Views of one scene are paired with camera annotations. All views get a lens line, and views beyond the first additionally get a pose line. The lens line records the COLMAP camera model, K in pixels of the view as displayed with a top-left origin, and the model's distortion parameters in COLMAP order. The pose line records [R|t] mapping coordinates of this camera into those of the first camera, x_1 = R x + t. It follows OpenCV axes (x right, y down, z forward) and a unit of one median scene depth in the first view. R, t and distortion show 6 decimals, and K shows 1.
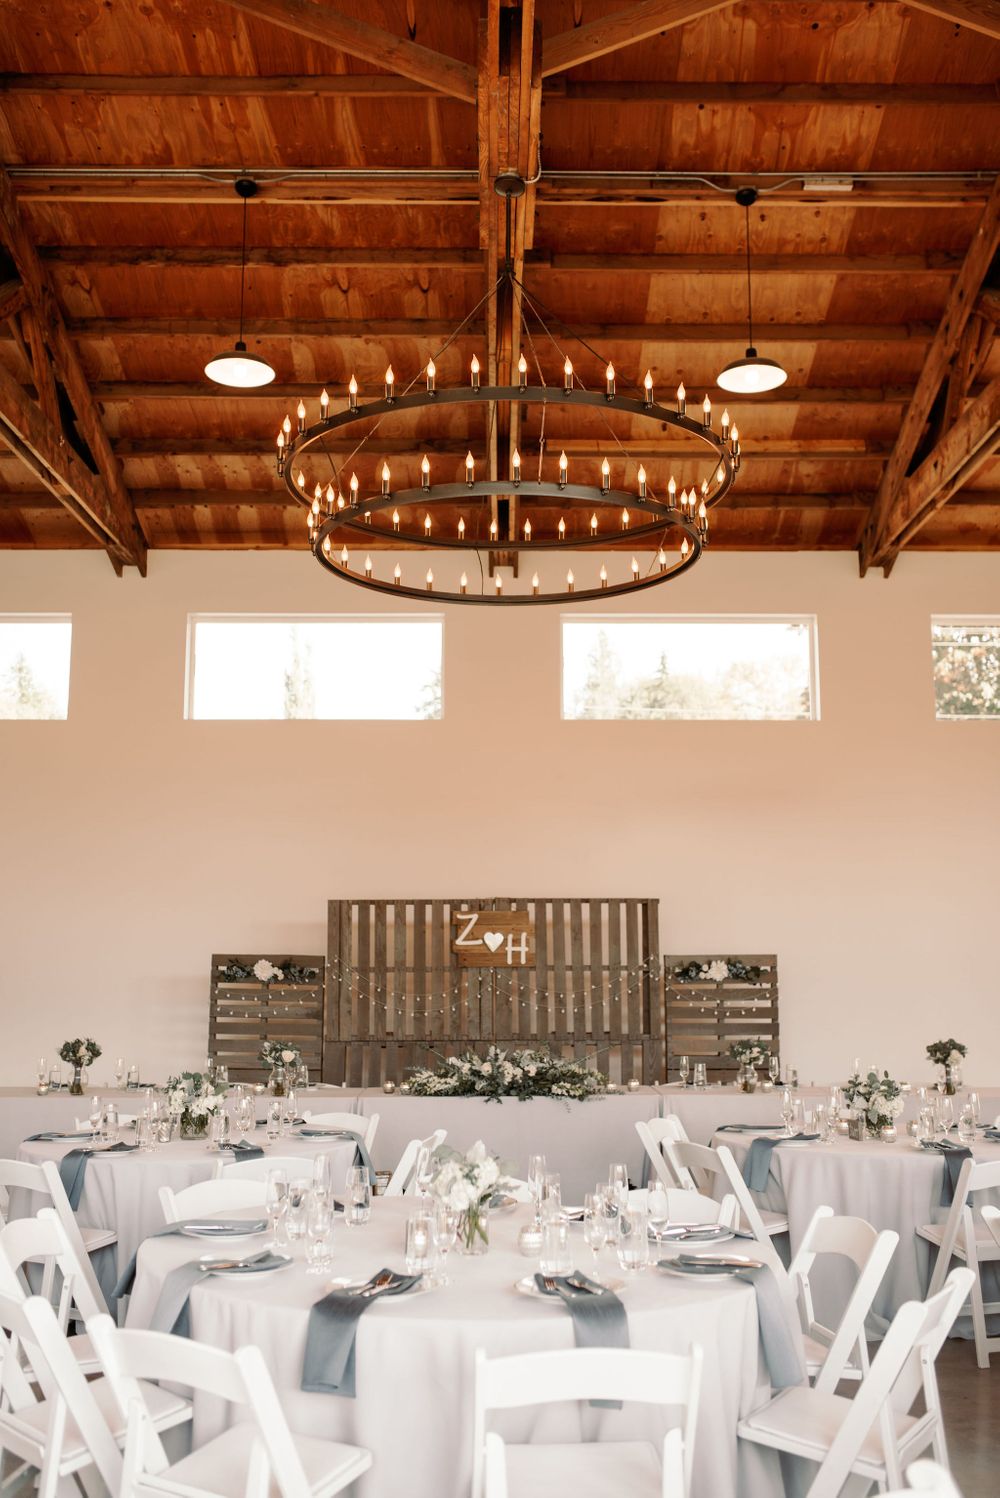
lens RADIAL K [[1407.9, 0, 500.0], [0, 1407.9, 749.0], [0, 0, 1]] dist [0.016991, 0.005835]
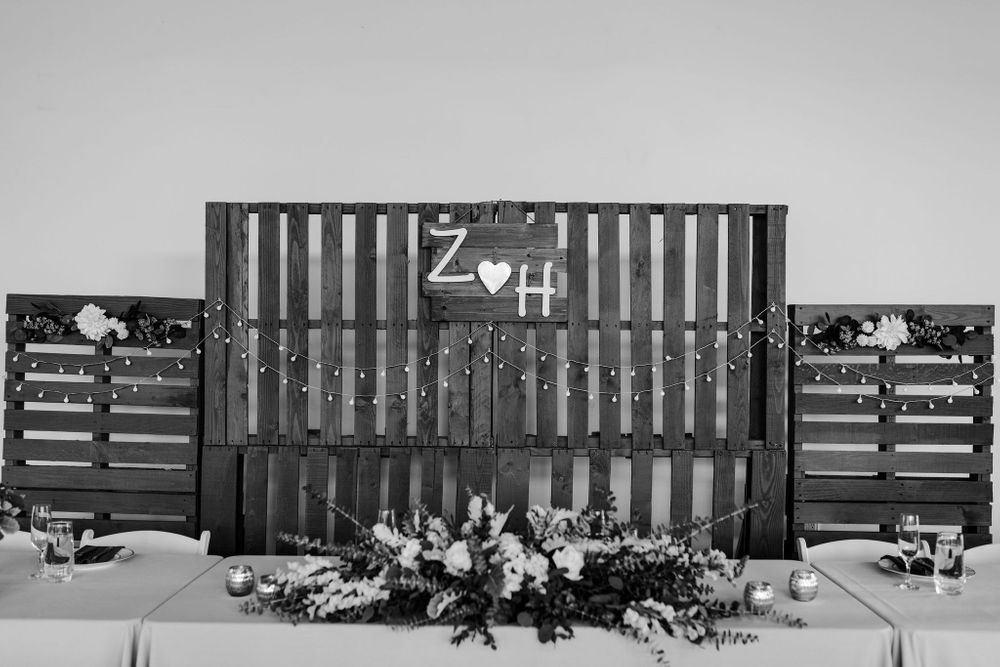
lens RADIAL K [[1034.2, 0, 500.0], [0, 1034.2, 333.5], [0, 0, 1]] dist [-0.000743, -0.004841]
pose [[0.999775, 0.011171, -0.018053, 0.005464], [-0.008413, 0.989218, 0.146212, 0.098080], [0.019492, -0.146027, 0.989089, 0.584102]]
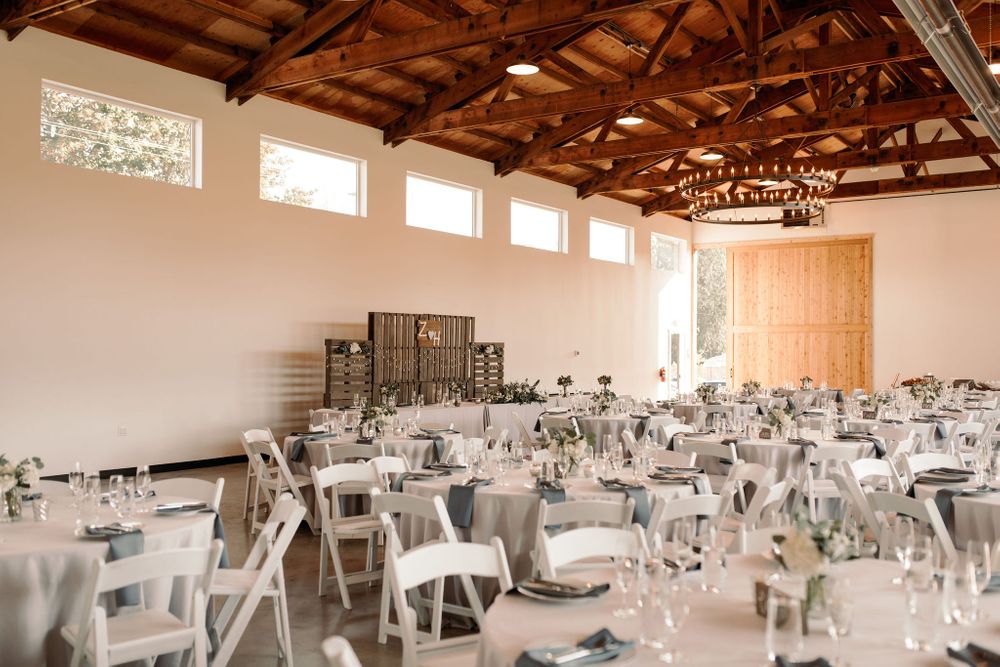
lens RADIAL K [[939.9, 0, 500.0], [0, 939.9, 333.5], [0, 0, 1]] dist [0.016991, 0.005835]
pose [[0.580631, 0.021334, 0.813888, -1.107965], [-0.165829, 0.981801, 0.092567, -0.016279], [-0.797100, -0.188713, 0.573601, 0.093489]]
